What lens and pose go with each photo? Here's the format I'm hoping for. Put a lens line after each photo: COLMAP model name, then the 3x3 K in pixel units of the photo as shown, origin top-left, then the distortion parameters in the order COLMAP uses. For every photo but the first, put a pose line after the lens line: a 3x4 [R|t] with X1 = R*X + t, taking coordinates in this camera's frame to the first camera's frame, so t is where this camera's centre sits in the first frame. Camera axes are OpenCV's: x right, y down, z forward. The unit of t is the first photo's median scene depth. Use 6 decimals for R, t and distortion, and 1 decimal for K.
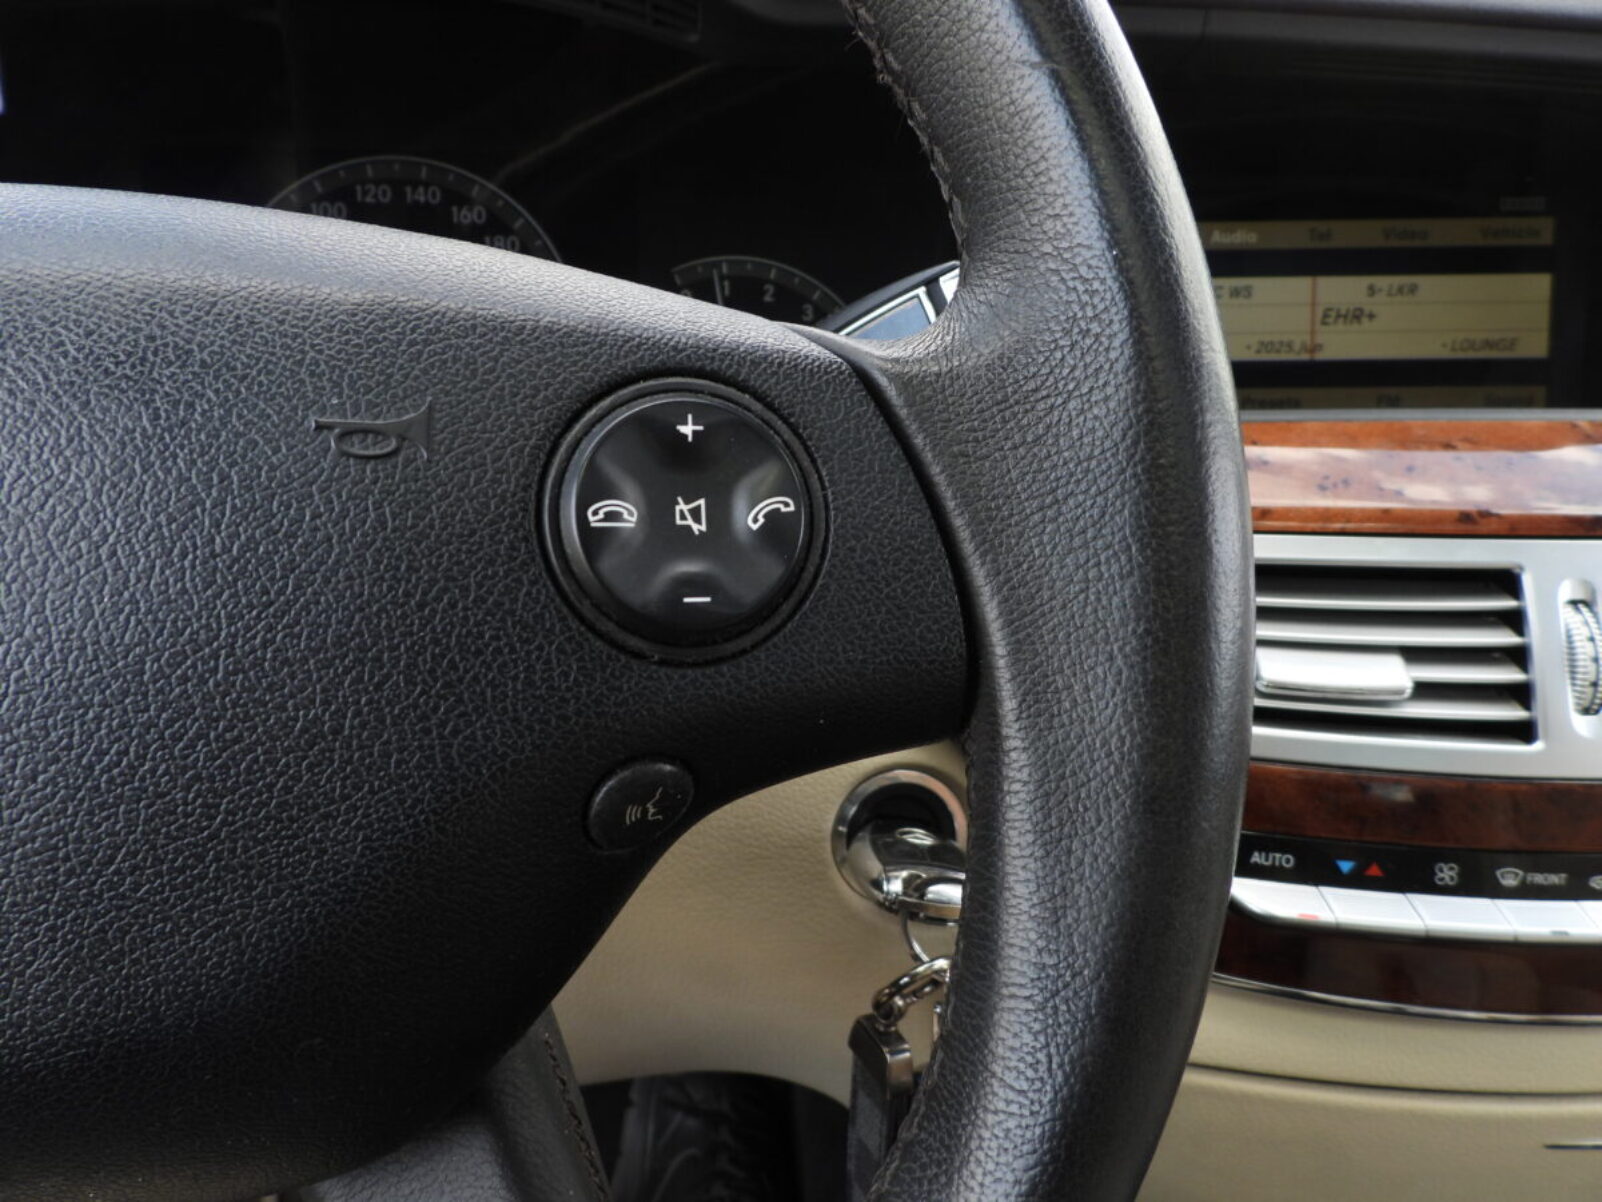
lens RADIAL K [[1157.3, 0, 801.0], [0, 1157.3, 601.0], [0, 0, 1]] dist [-0.005695, -0.002185]
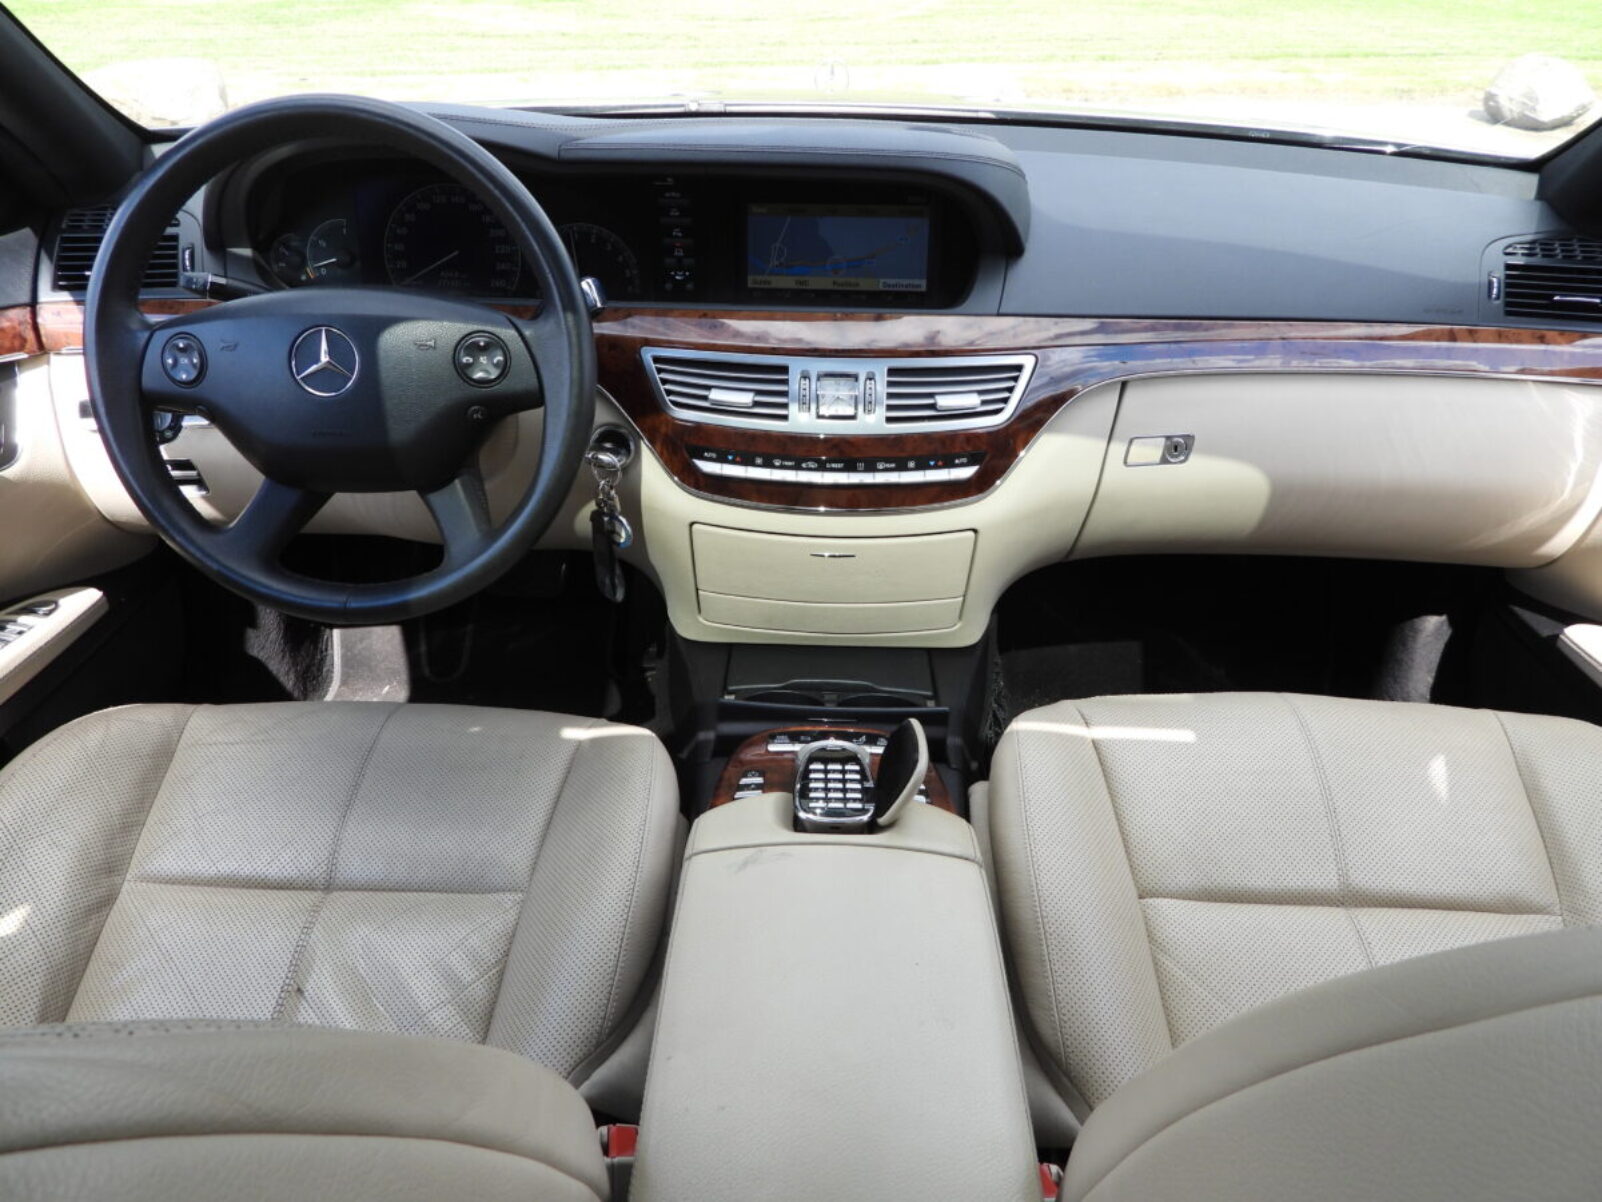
lens RADIAL K [[1157.3, 0, 801.0], [0, 1157.3, 601.0], [0, 0, 1]] dist [-0.005695, -0.002185]
pose [[0.990120, 0.055506, -0.128772, 1.118554], [-0.022780, 0.969791, 0.242871, -0.175430], [0.138363, -0.237538, 0.961474, -2.213696]]
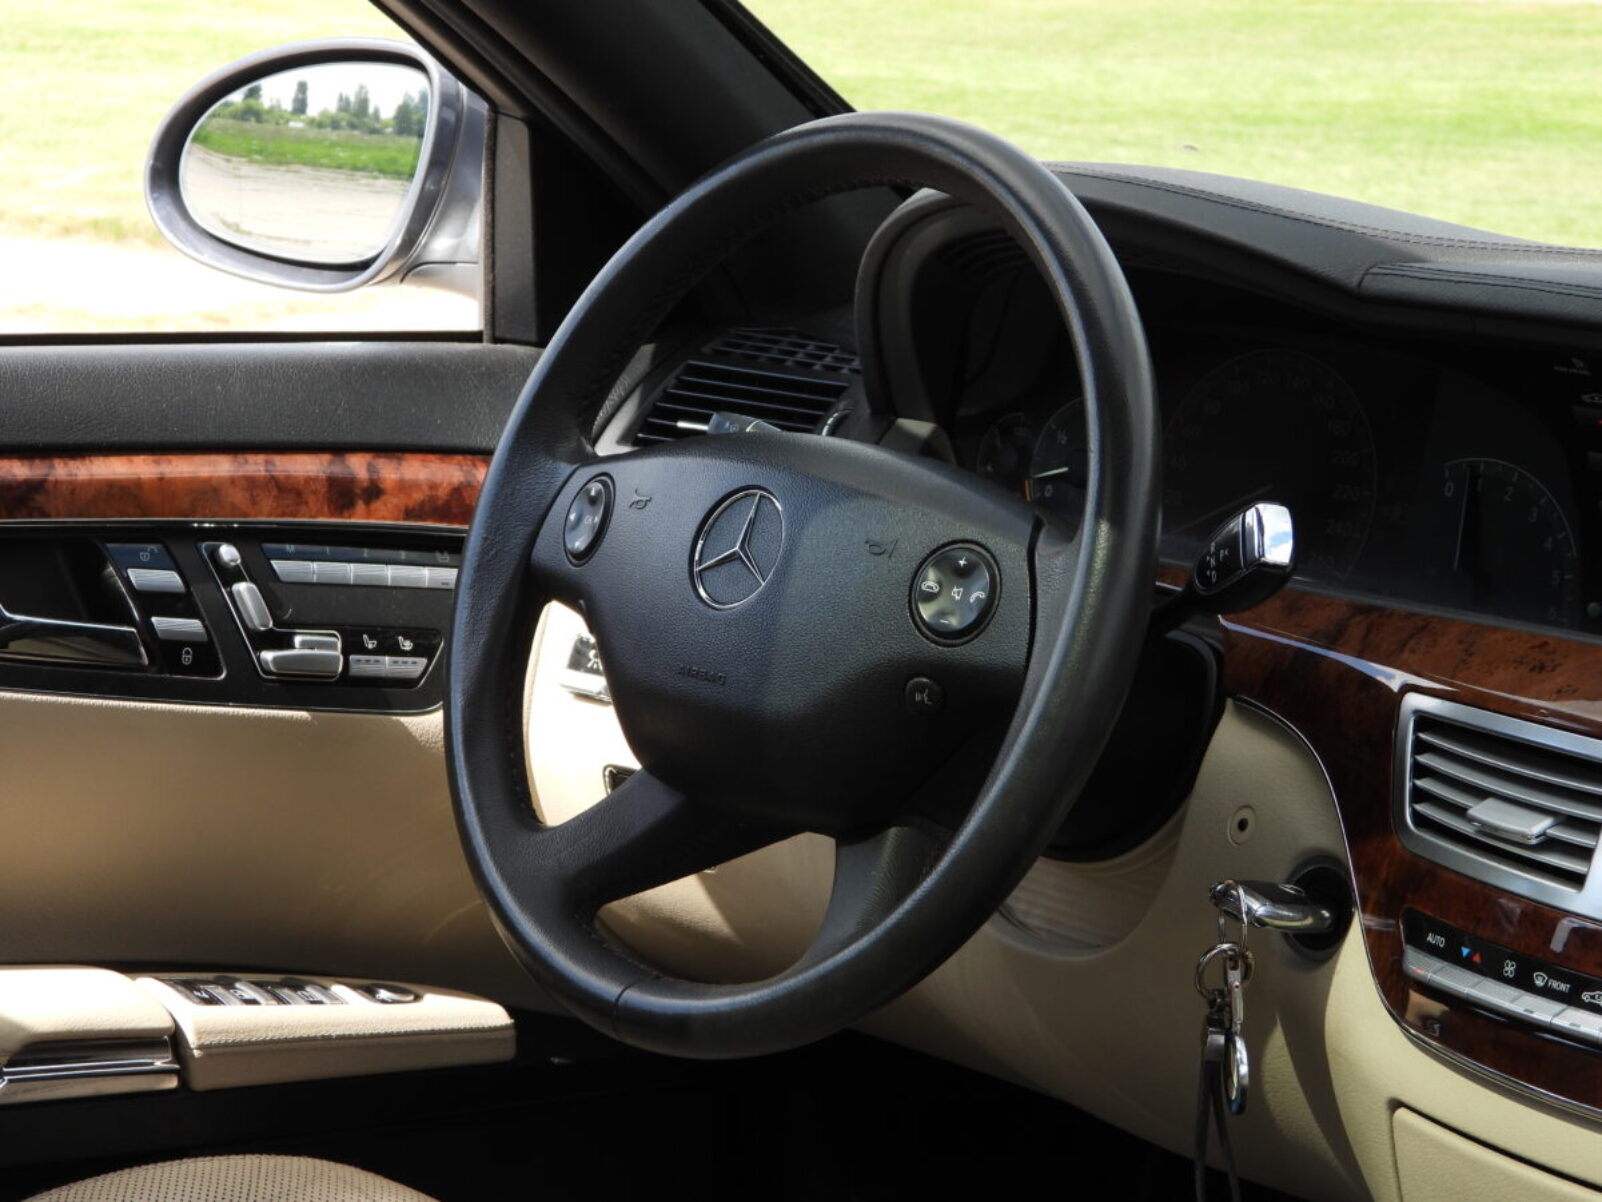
lens RADIAL K [[3970.8, 0, 801.0], [0, 3970.8, 601.0], [0, 0, 1]] dist [-0.026807, -0.273094]
pose [[0.587169, 0.135566, -0.798032, 3.779140], [-0.249887, 0.968081, -0.019406, 0.114488], [0.769928, 0.210812, 0.602303, -2.594386]]
